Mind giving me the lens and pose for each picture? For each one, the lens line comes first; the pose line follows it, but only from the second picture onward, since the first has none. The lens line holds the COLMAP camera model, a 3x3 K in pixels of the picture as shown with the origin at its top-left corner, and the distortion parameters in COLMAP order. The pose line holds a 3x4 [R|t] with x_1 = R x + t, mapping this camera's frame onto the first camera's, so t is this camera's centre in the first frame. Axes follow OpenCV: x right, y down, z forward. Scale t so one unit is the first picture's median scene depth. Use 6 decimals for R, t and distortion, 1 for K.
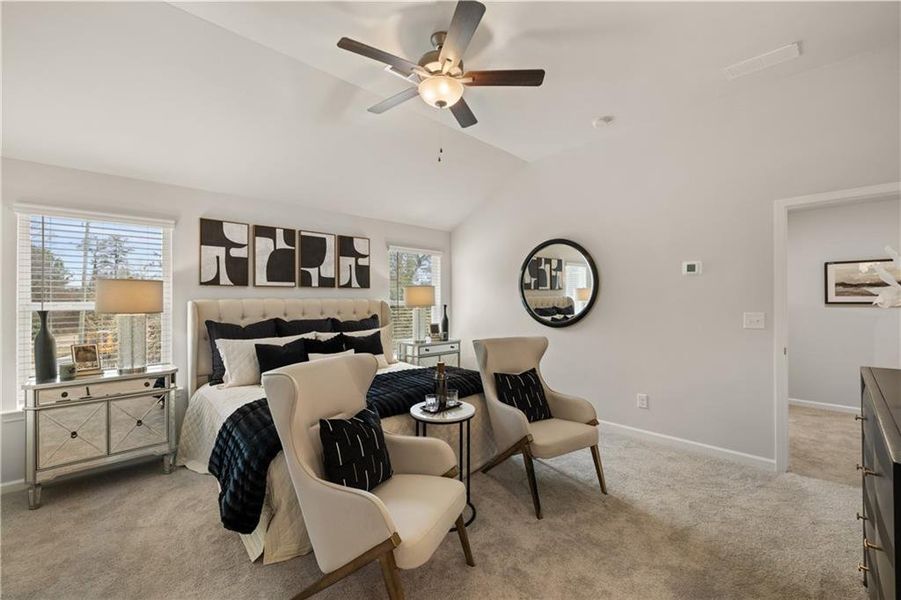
lens RADIAL K [[379.5, 0, 447.5], [0, 379.5, 301.6], [0, 0, 1]] dist [-0.001240, -0.000664]
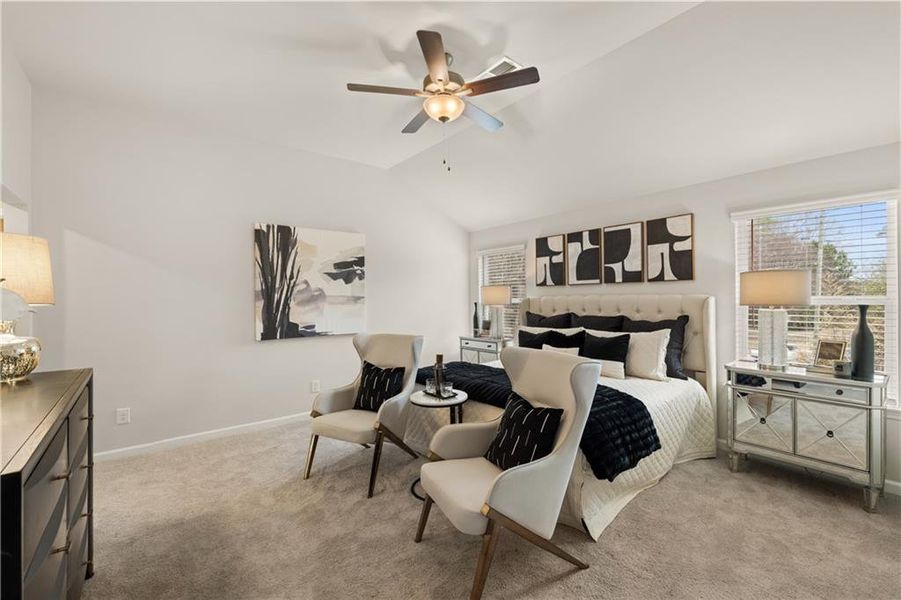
lens RADIAL K [[421.0, 0, 447.7], [0, 421.0, 298.0], [0, 0, 1]] dist [-0.008828, 0.002018]
pose [[-0.135372, 0.003359, -0.990789, 0.760744], [0.005727, 0.999980, 0.002607, -0.005591], [0.990778, -0.005321, -0.135388, 0.720206]]
